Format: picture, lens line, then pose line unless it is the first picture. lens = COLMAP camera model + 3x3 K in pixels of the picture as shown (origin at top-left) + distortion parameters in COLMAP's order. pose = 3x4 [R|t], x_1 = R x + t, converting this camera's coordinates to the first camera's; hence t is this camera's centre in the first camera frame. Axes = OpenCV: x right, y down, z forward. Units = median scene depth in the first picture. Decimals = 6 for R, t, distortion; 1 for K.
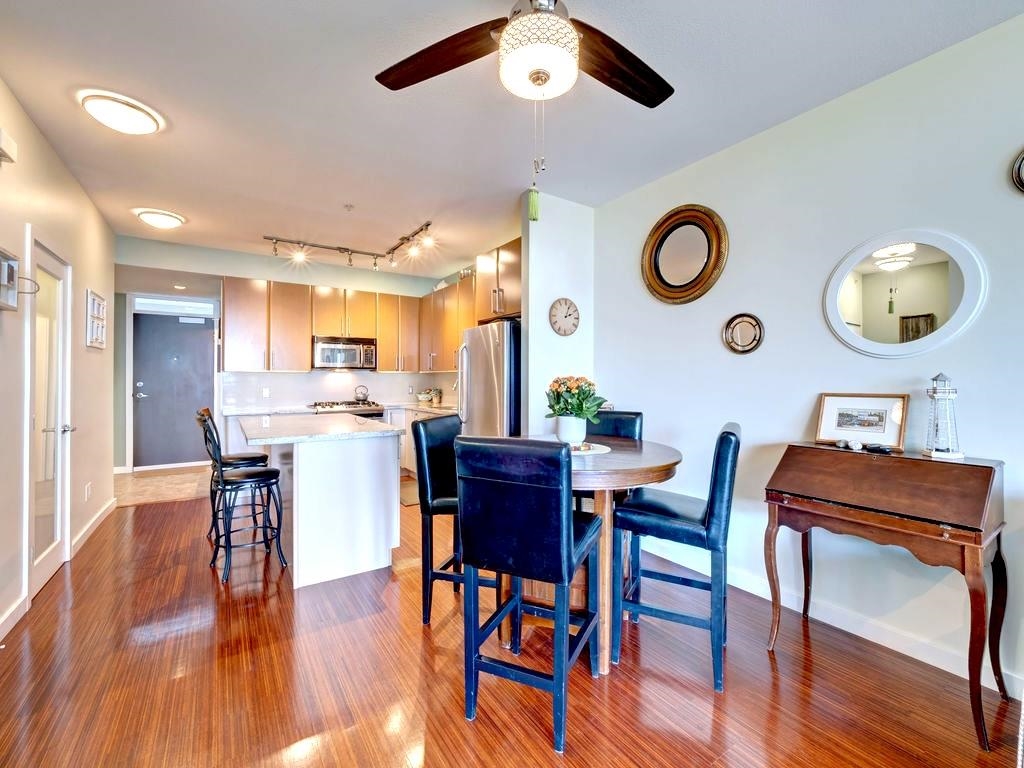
lens RADIAL K [[427.7, 0, 511.4], [0, 427.7, 381.1], [0, 0, 1]] dist [-0.008140, -0.000757]
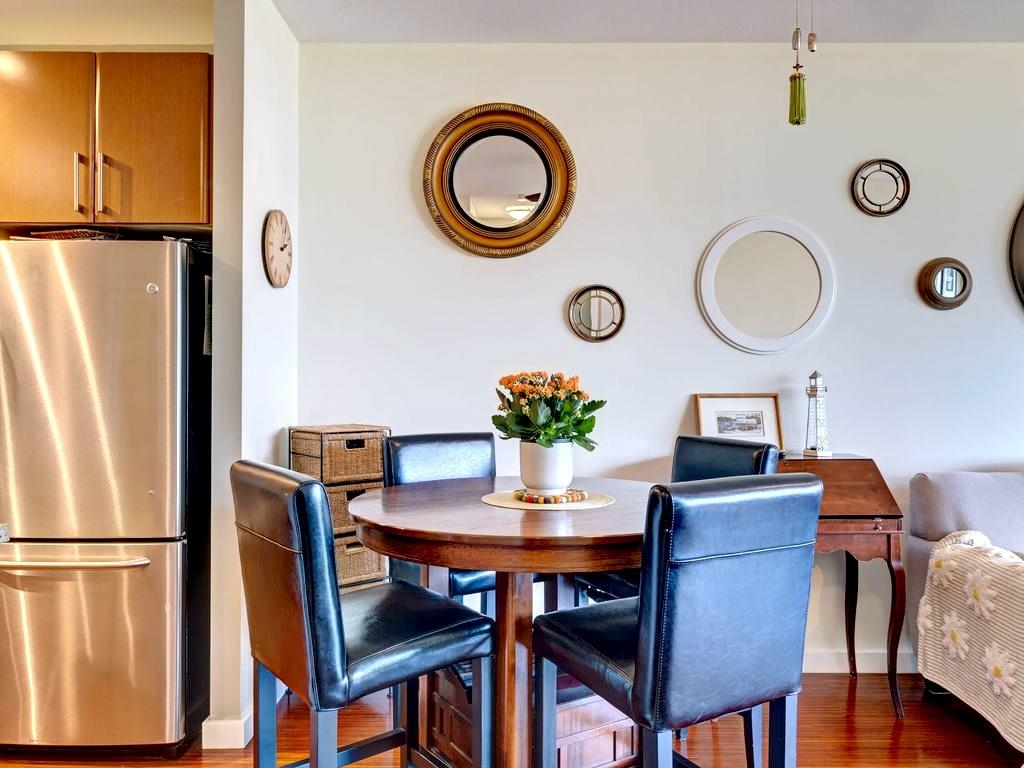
lens RADIAL K [[758.2, 0, 511.7], [0, 758.2, 381.1], [0, 0, 1]] dist [-0.014226, -0.001822]
pose [[0.577852, -0.002884, 0.816136, -0.682594], [-0.000777, 0.999991, 0.004084, -0.002584], [-0.816141, -0.002994, 0.577845, 0.446076]]
